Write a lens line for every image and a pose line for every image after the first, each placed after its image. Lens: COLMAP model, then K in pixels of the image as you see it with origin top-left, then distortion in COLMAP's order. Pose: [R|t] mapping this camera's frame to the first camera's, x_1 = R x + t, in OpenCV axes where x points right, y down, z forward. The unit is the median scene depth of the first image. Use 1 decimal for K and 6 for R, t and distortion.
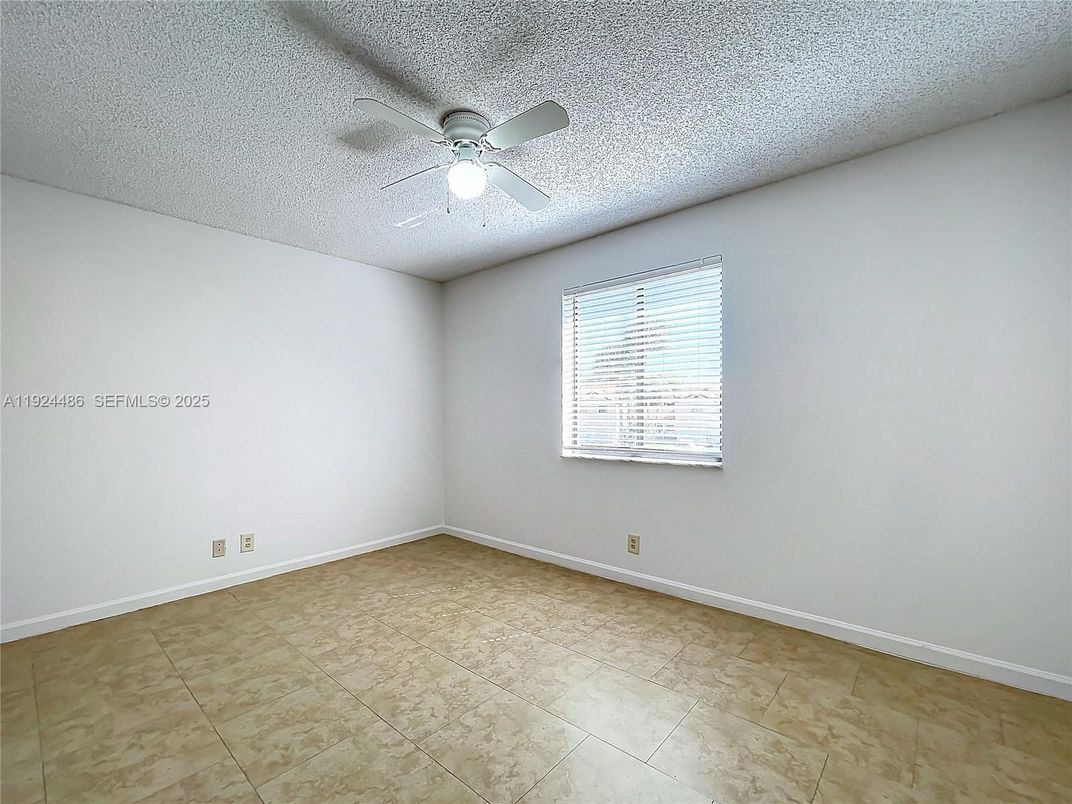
lens RADIAL K [[469.2, 0, 535.0], [0, 469.2, 419.9], [0, 0, 1]] dist [-0.001898, 0.001272]
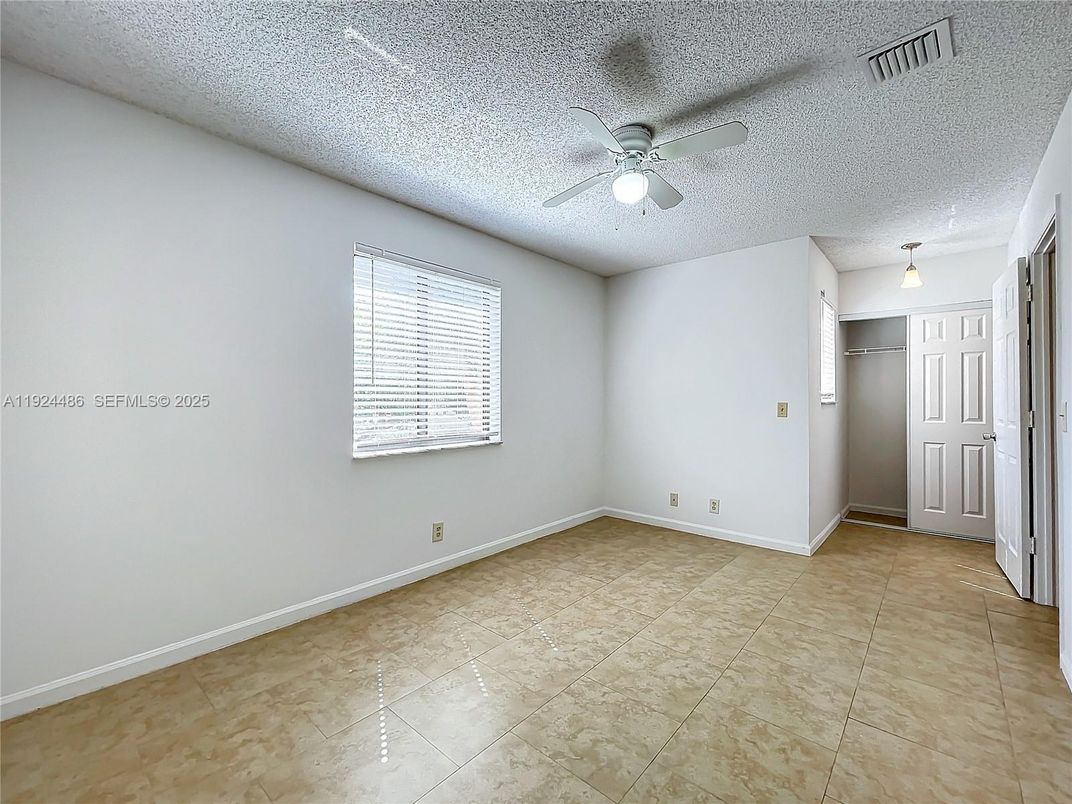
lens RADIAL K [[458.2, 0, 535.9], [0, 458.2, 399.9], [0, 0, 1]] dist [-0.002849, 0.001654]
pose [[0.001876, 0.009626, 0.999952, -0.909625], [0.016911, 0.999810, -0.009657, -0.005976], [-0.999855, 0.016929, 0.001713, 0.923405]]
